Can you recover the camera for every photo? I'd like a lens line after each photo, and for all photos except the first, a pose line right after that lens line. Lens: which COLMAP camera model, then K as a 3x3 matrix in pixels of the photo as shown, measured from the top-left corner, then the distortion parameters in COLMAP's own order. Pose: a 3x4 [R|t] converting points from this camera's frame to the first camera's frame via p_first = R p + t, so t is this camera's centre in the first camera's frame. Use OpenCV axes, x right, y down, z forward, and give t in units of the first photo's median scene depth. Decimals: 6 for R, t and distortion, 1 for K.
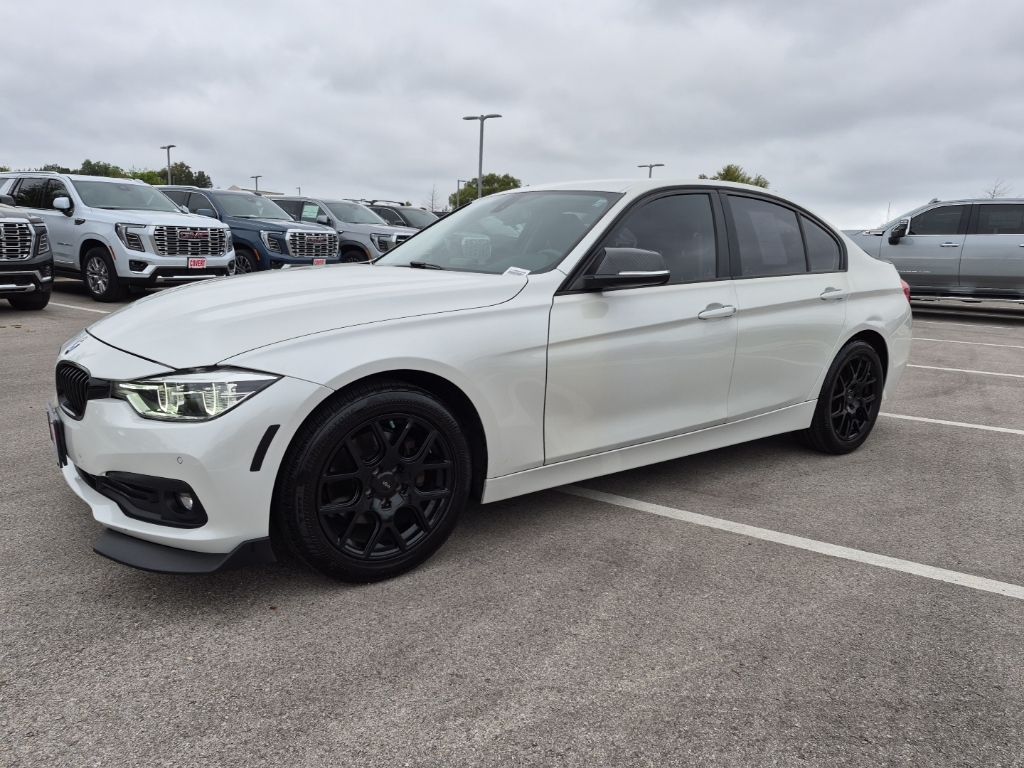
lens RADIAL K [[707.0, 0, 506.1], [0, 707.0, 390.3], [0, 0, 1]] dist [0.083316, -0.078751]
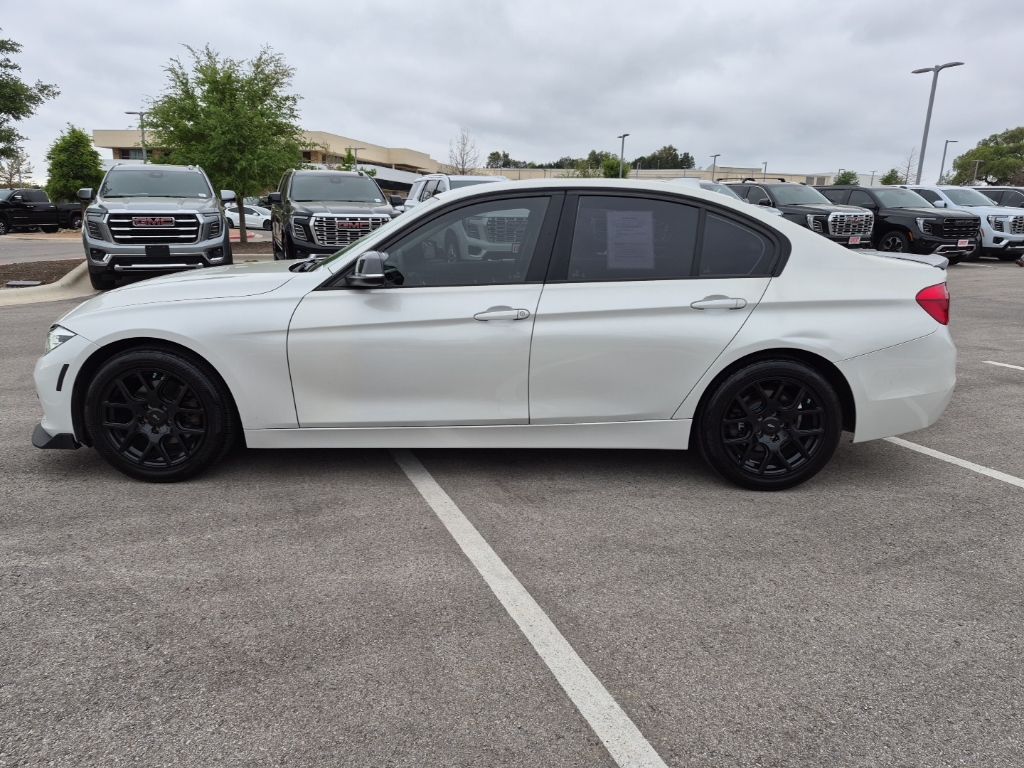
lens RADIAL K [[706.6, 0, 502.6], [0, 706.6, 386.3], [0, 0, 1]] dist [0.080540, -0.070705]
pose [[0.806117, 0.122497, -0.578939, 0.727629], [-0.107616, 0.992372, 0.060131, -0.054395], [0.581889, 0.013830, 0.813151, 0.133736]]
